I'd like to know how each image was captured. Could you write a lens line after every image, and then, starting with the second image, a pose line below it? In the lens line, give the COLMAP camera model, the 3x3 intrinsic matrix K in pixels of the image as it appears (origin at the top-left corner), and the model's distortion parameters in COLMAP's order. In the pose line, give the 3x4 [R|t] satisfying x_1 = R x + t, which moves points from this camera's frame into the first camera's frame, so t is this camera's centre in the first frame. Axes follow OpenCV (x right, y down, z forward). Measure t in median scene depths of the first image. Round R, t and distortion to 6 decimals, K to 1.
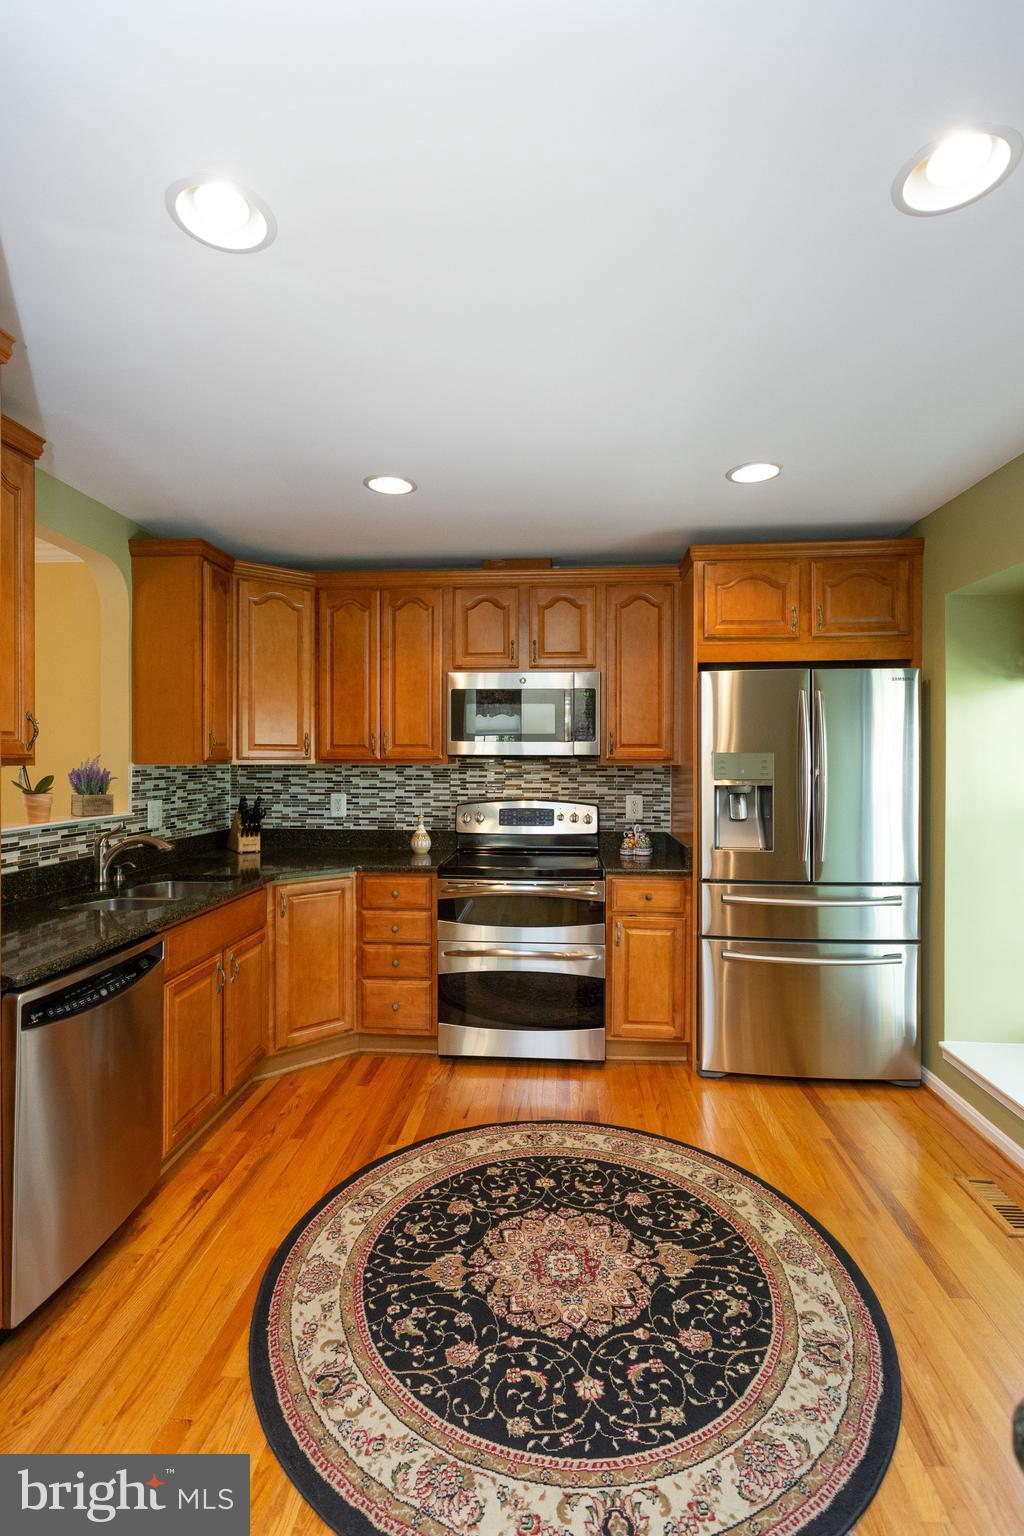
lens RADIAL K [[730.0, 0, 514.0], [0, 730.0, 761.1], [0, 0, 1]] dist [-0.002170, -0.000748]
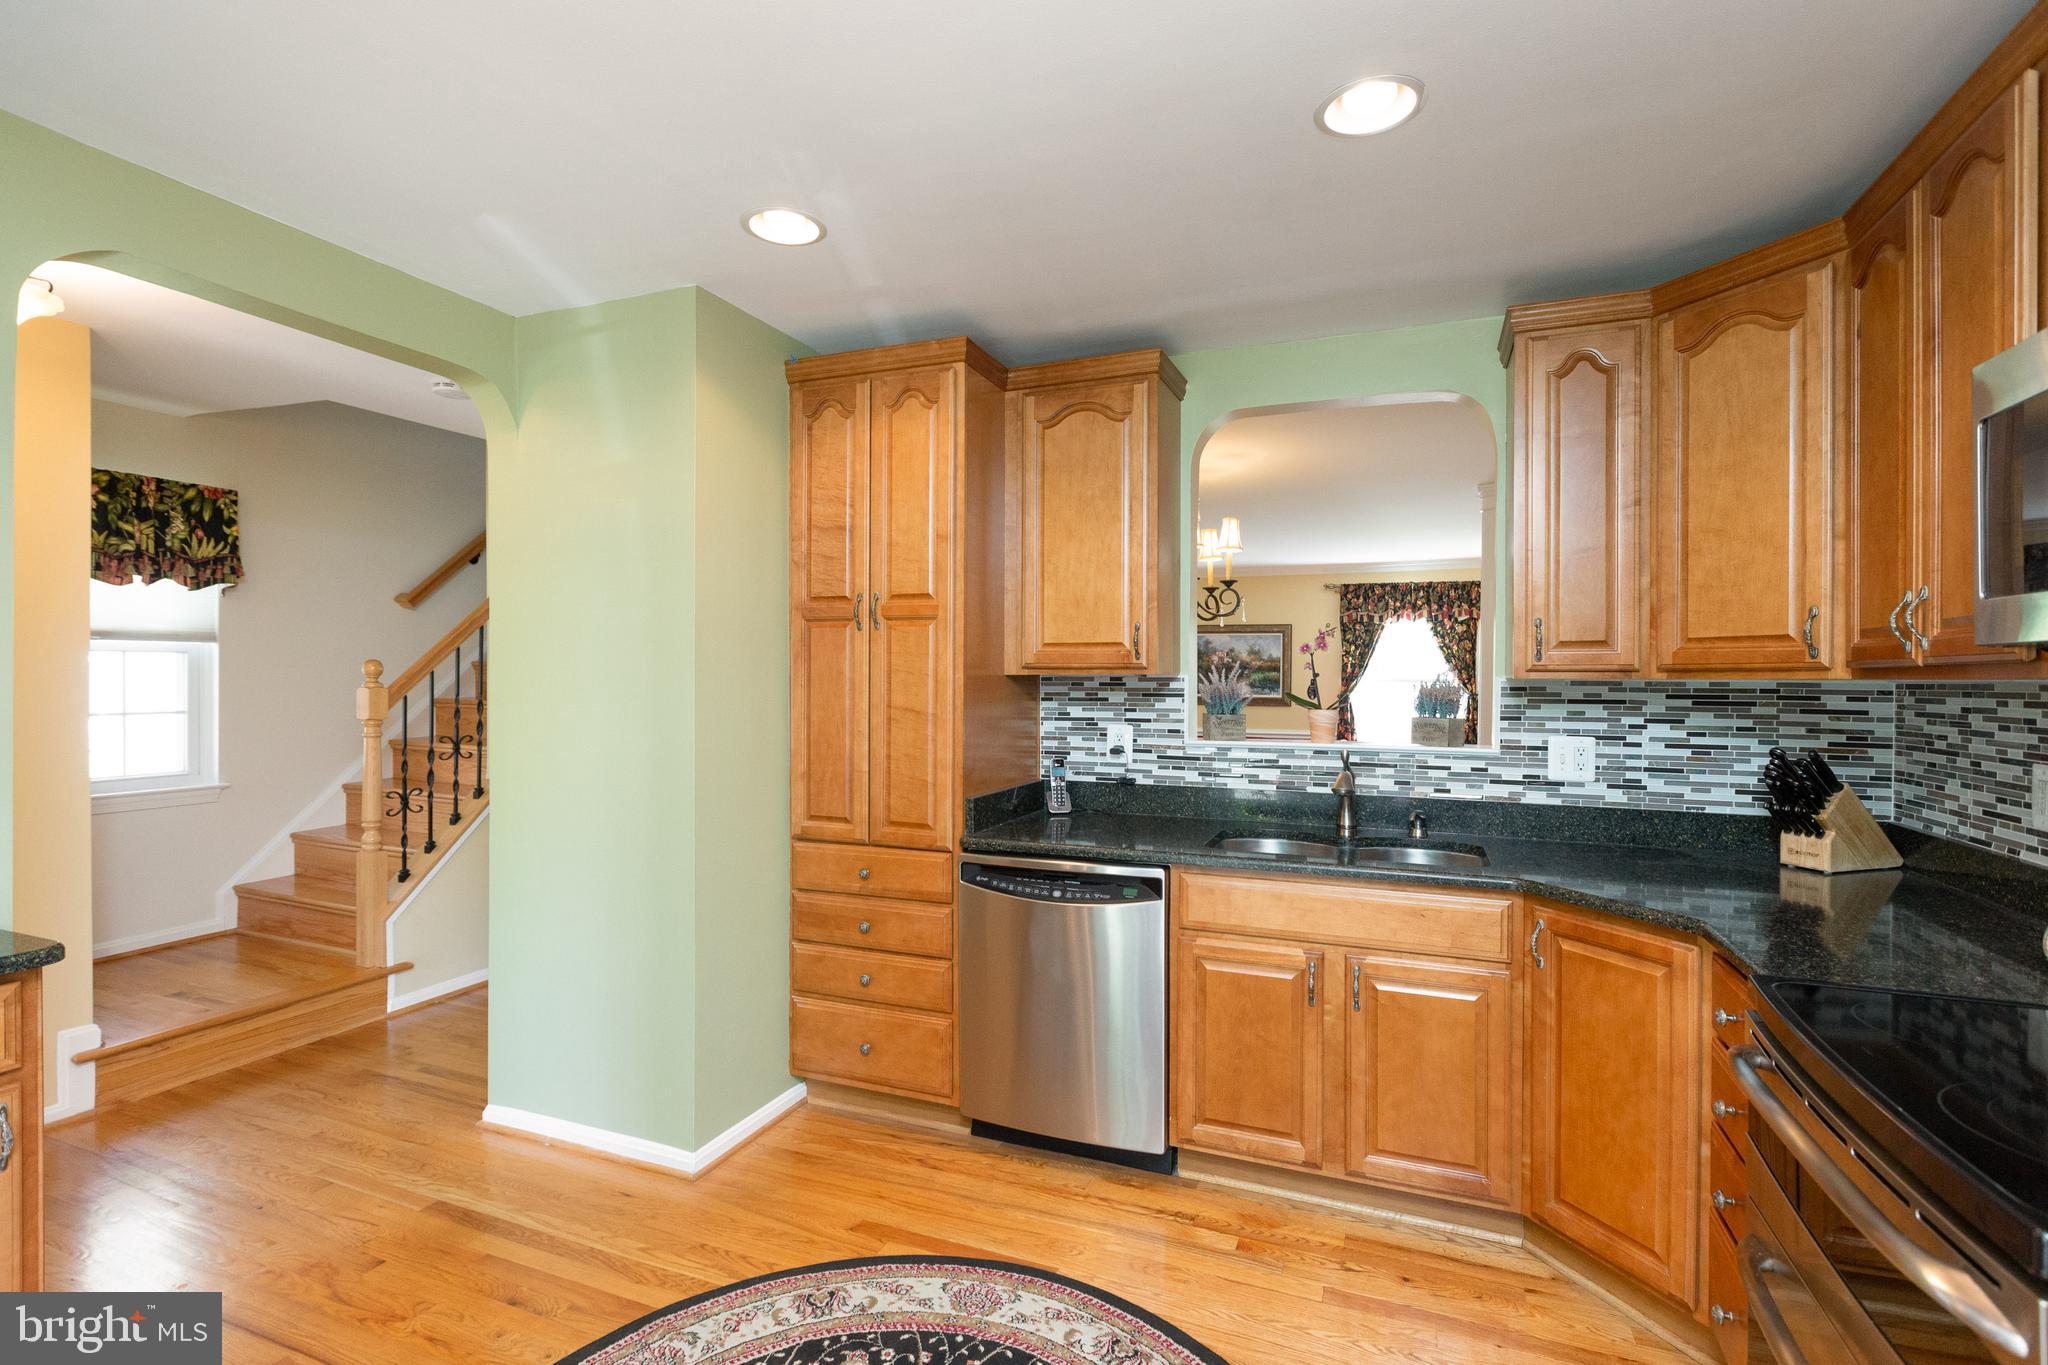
lens RADIAL K [[956.2, 0, 1009.4], [0, 956.2, 682.7], [0, 0, 1]] dist [0.002682, -0.000594]
pose [[-0.331663, 0.001631, -0.943396, 0.422777], [-0.008789, 0.999950, 0.004818, 0.008182], [0.943357, 0.009890, -0.331632, 0.799777]]
